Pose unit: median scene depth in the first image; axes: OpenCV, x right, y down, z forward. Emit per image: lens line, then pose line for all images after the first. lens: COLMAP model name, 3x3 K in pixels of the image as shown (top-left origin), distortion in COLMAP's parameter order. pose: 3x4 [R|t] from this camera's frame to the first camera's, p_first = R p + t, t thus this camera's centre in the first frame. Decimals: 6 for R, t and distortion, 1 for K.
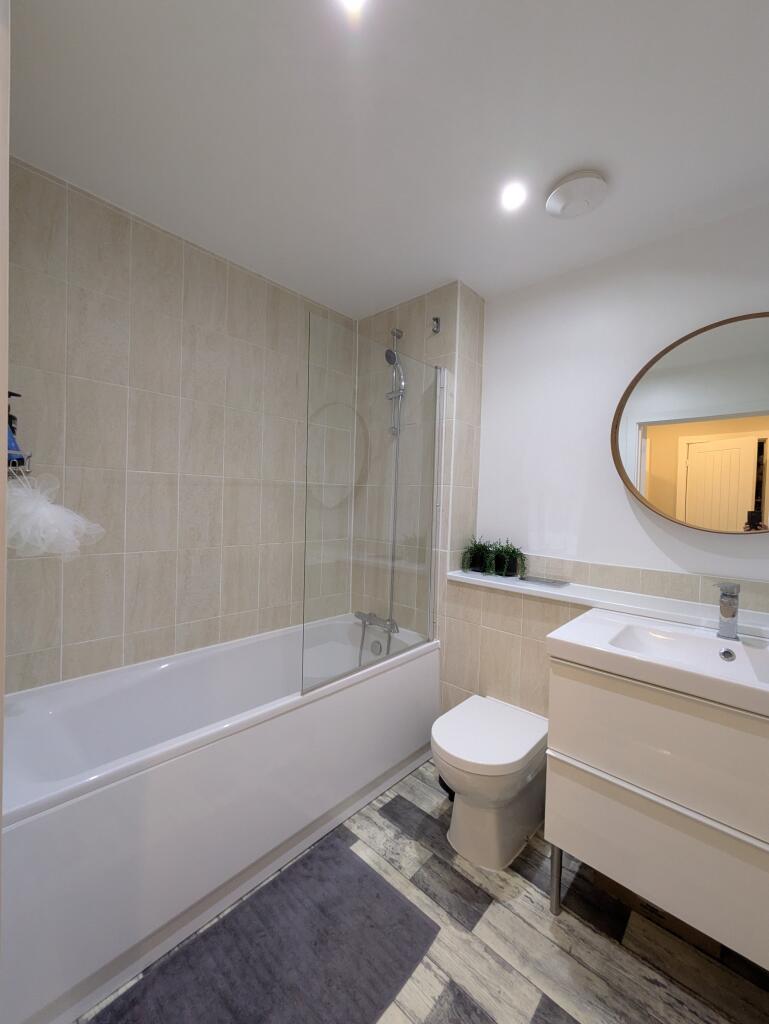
lens RADIAL K [[405.0, 0, 383.4], [0, 405.0, 511.3], [0, 0, 1]] dist [0.002732, -0.000207]
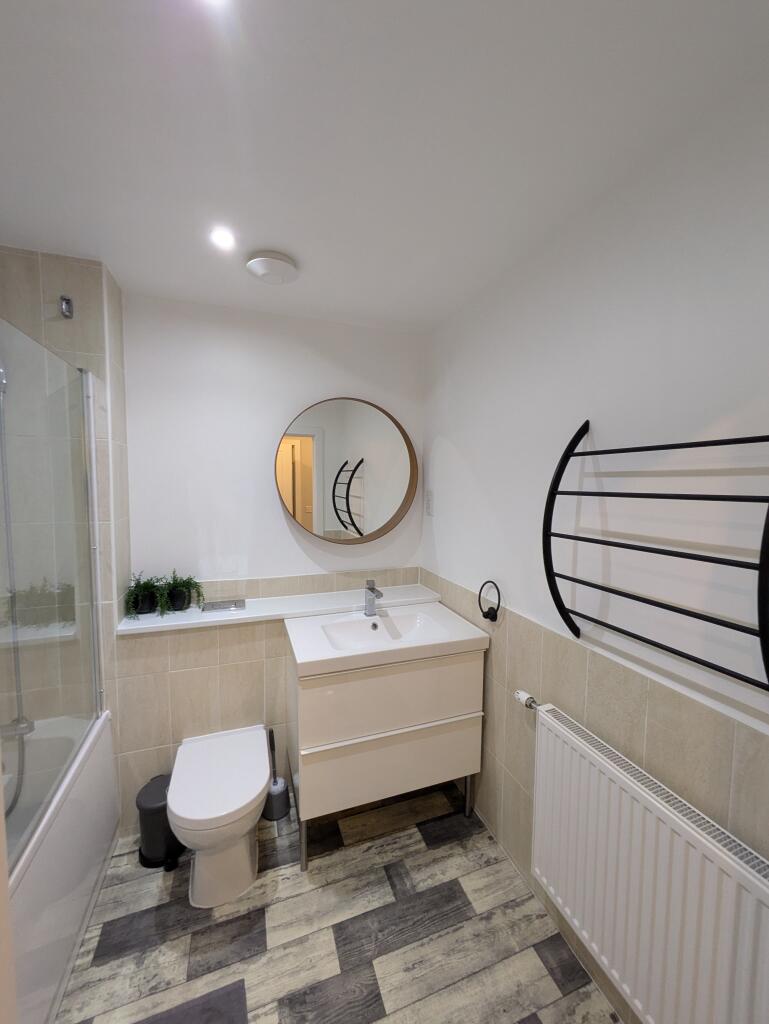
lens RADIAL K [[405.0, 0, 386.3], [0, 405.0, 510.7], [0, 0, 1]] dist [0.002732, -0.000207]
pose [[0.452100, -0.092717, 0.887136, -0.436278], [0.025598, 0.995522, 0.090999, -0.209671], [-0.891600, -0.018431, 0.452448, 0.203706]]
